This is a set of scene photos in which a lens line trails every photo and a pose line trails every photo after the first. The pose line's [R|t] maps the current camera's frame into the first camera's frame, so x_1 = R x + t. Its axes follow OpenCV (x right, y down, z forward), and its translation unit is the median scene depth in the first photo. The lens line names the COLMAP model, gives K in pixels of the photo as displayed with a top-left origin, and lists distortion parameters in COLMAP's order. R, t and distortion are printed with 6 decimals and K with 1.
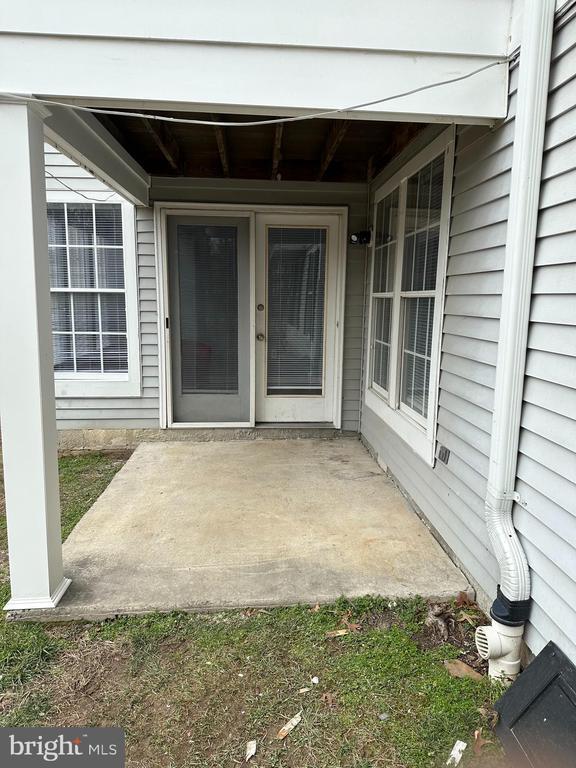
lens RADIAL K [[532.5, 0, 288.0], [0, 532.5, 384.0], [0, 0, 1]] dist [0.118938, -0.178493]
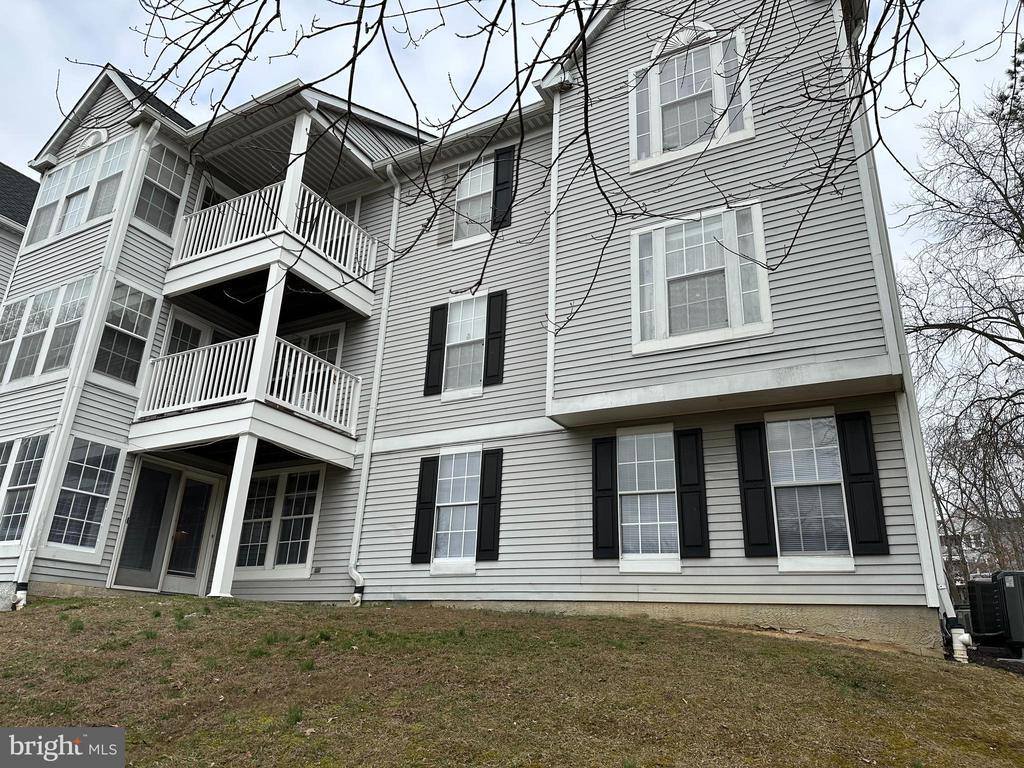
lens RADIAL K [[710.0, 0, 512.0], [0, 710.0, 384.0], [0, 0, 1]] dist [0.118938, -0.178493]
pose [[0.546636, 0.302289, 0.780904, -1.411930], [0.084938, 0.907740, -0.410845, 0.507423], [-0.833051, 0.290911, 0.470528, -1.121305]]
